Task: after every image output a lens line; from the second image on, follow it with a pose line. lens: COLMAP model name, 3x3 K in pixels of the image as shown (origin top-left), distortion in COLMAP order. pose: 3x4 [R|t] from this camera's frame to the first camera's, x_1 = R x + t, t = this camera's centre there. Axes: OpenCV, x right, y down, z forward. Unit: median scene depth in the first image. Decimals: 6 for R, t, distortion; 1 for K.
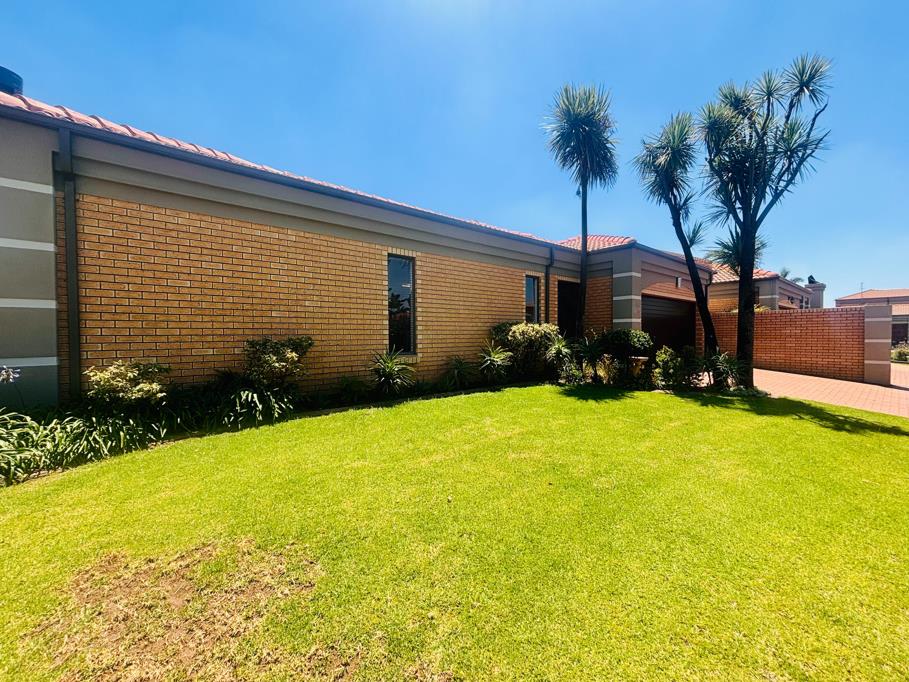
lens RADIAL K [[370.1, 0, 454.8], [0, 370.1, 341.6], [0, 0, 1]] dist [0.010717, -0.002110]
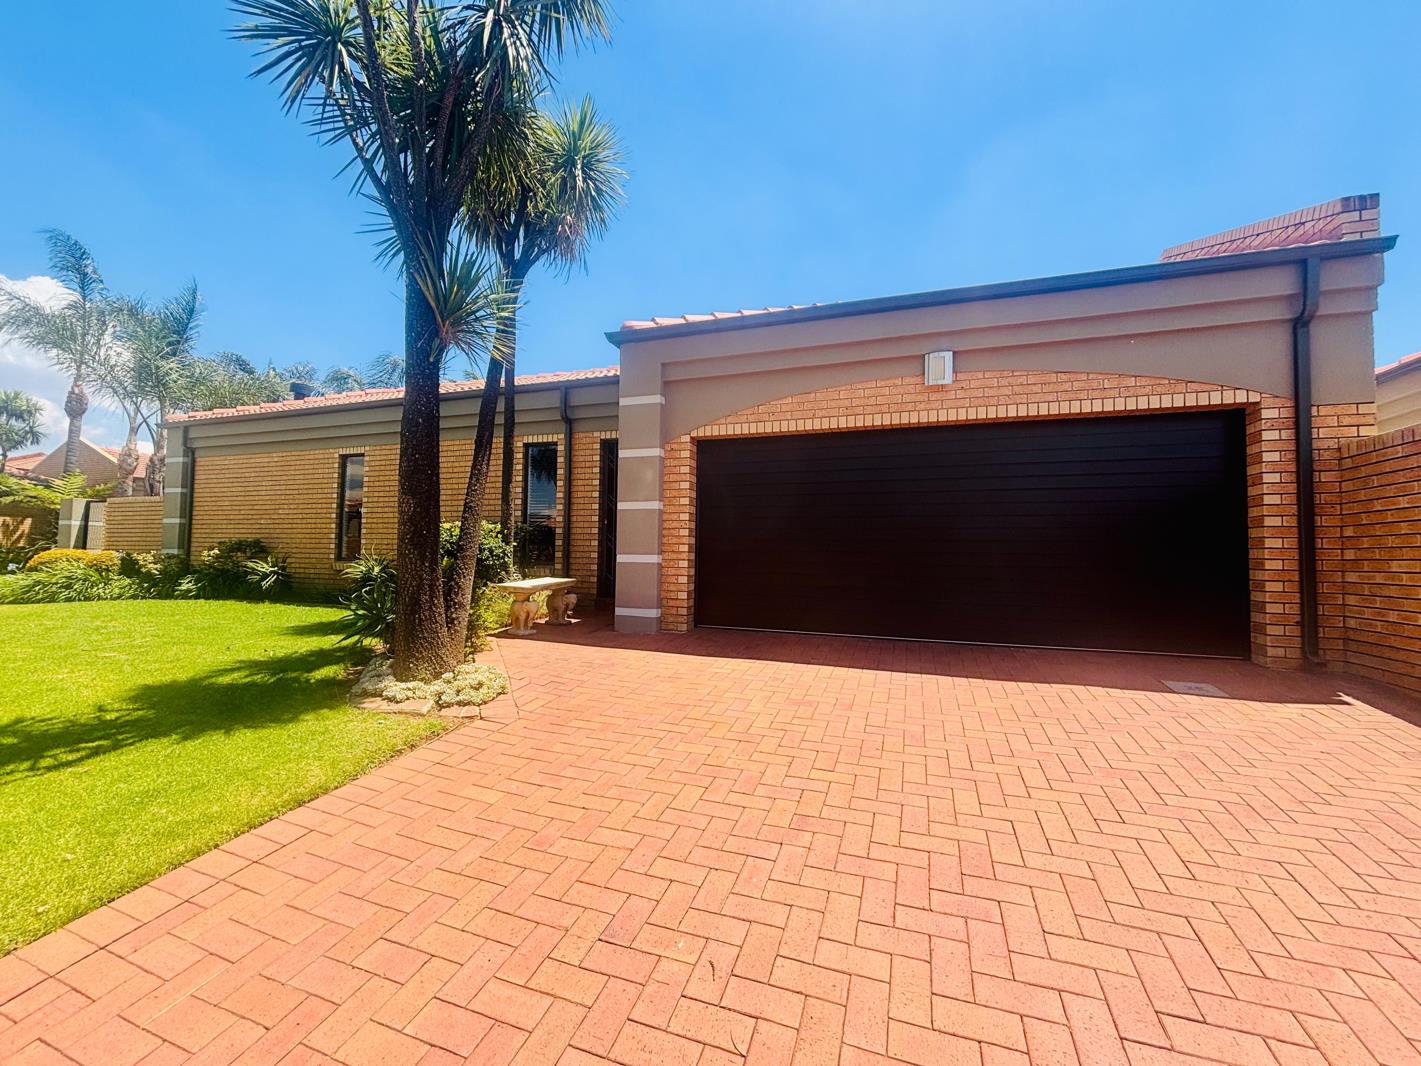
lens RADIAL K [[578.6, 0, 711.0], [0, 578.6, 534.3], [0, 0, 1]] dist [0.010717, -0.002110]
pose [[0.511055, -0.034614, -0.858851, 1.469448], [-0.039927, 0.997154, -0.063947, 0.025447], [0.858620, 0.066971, 0.508219, 0.977221]]
